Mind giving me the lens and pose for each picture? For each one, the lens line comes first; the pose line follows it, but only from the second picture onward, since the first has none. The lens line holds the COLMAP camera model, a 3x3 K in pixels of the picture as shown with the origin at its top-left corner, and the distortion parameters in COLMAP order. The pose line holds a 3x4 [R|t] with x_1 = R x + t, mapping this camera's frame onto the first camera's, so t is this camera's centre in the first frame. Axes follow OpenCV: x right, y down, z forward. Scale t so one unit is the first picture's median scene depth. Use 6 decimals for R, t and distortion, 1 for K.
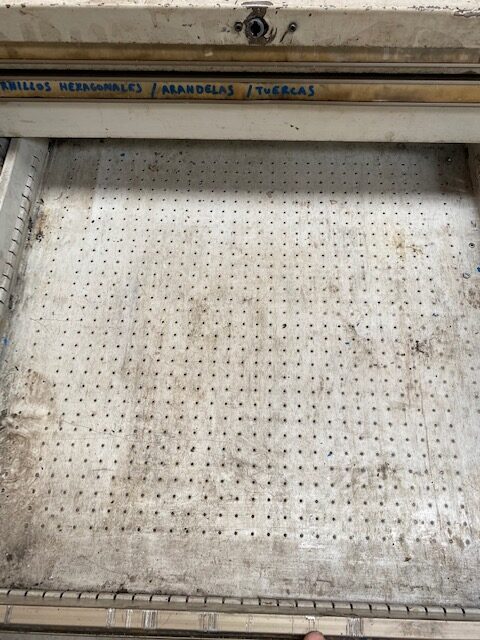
lens RADIAL K [[493.8, 0, 239.0], [0, 493.8, 322.1], [0, 0, 1]] dist [0.009447, -0.015267]
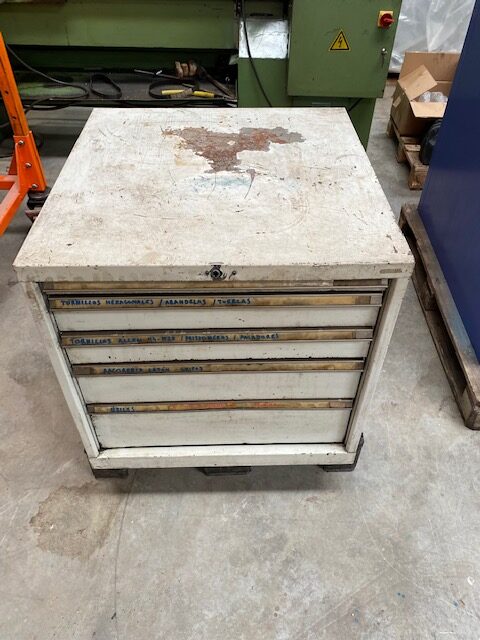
lens RADIAL K [[493.8, 0, 245.5], [0, 493.8, 316.6], [0, 0, 1]] dist [0.009447, -0.015267]
pose [[0.997381, -0.025321, 0.067753, 0.013096], [0.049331, 0.923188, -0.381169, 0.296020], [-0.052898, 0.383513, 0.922019, -0.699335]]
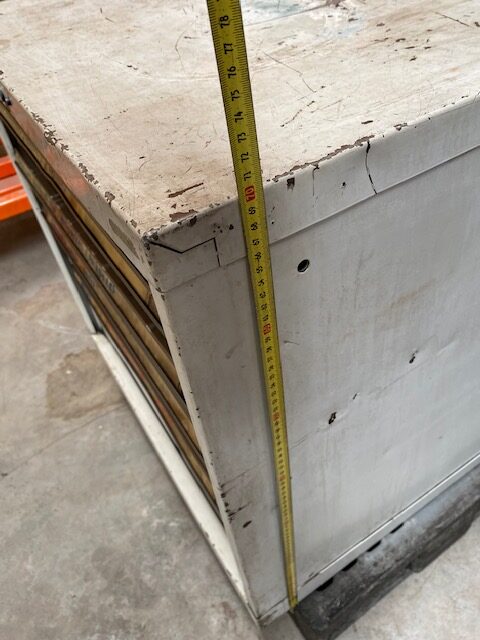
lens RADIAL K [[493.8, 0, 239.6], [0, 493.8, 322.1], [0, 0, 1]] dist [0.009447, -0.015267]
pose [[0.563346, 0.554518, -0.612495, 1.152461], [-0.715354, 0.698288, -0.025761, -0.541437], [0.413413, 0.452663, 0.790054, 0.545215]]
